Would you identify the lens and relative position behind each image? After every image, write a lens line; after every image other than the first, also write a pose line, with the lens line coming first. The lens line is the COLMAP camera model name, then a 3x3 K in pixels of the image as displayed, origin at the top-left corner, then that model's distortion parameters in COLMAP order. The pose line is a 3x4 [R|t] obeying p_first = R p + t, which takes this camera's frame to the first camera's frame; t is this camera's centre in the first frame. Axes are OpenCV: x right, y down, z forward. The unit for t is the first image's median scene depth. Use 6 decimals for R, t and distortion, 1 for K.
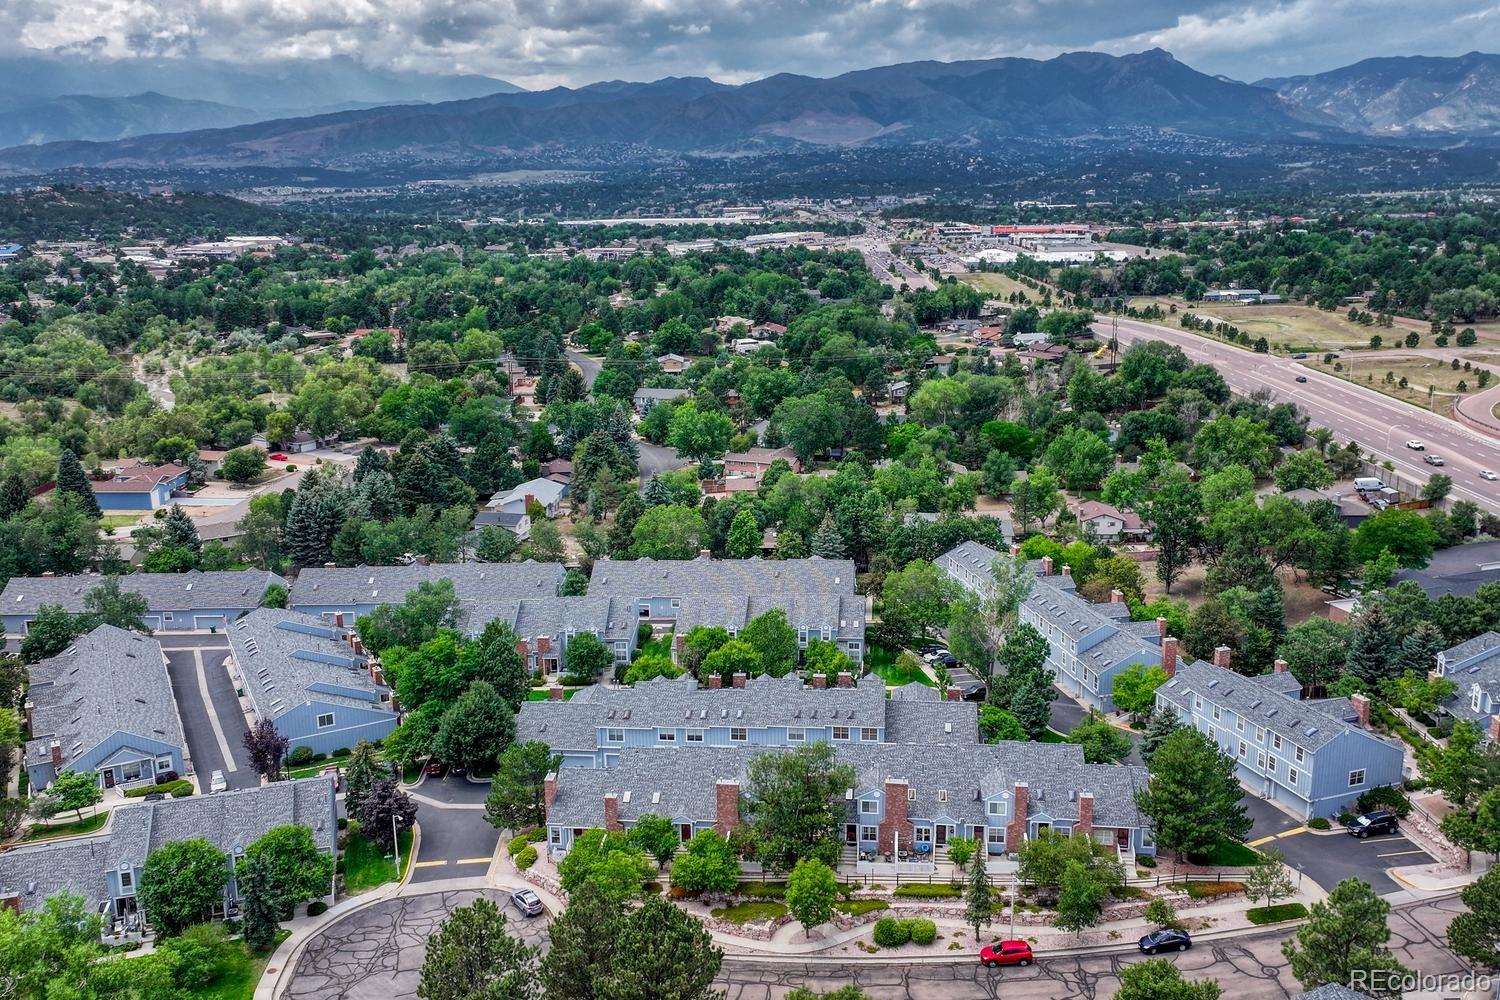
lens RADIAL K [[1327.9, 0, 751.0], [0, 1327.9, 464.9], [0, 0, 1]] dist [0.079584, -0.113205]
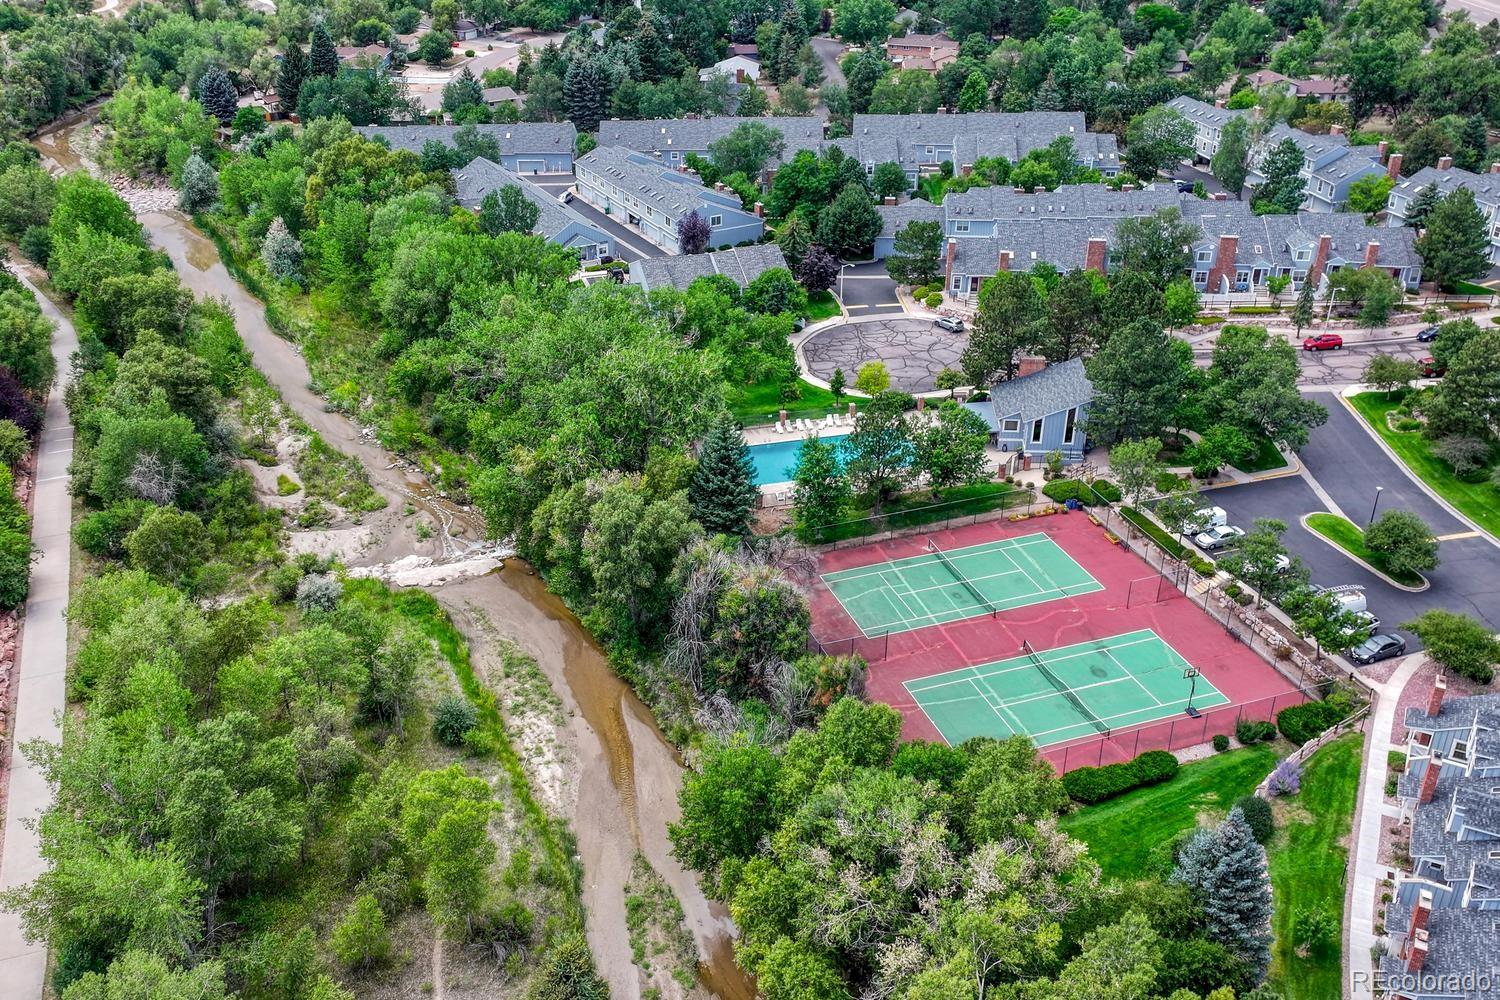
lens RADIAL K [[1327.9, 0, 751.0], [0, 1327.9, 464.9], [0, 0, 1]] dist [0.079584, -0.113205]
pose [[0.999987, 0.003949, -0.003222, -0.348227], [-0.002940, 0.963326, 0.268318, 0.093558], [0.004164, -0.268305, 0.963325, -0.343889]]
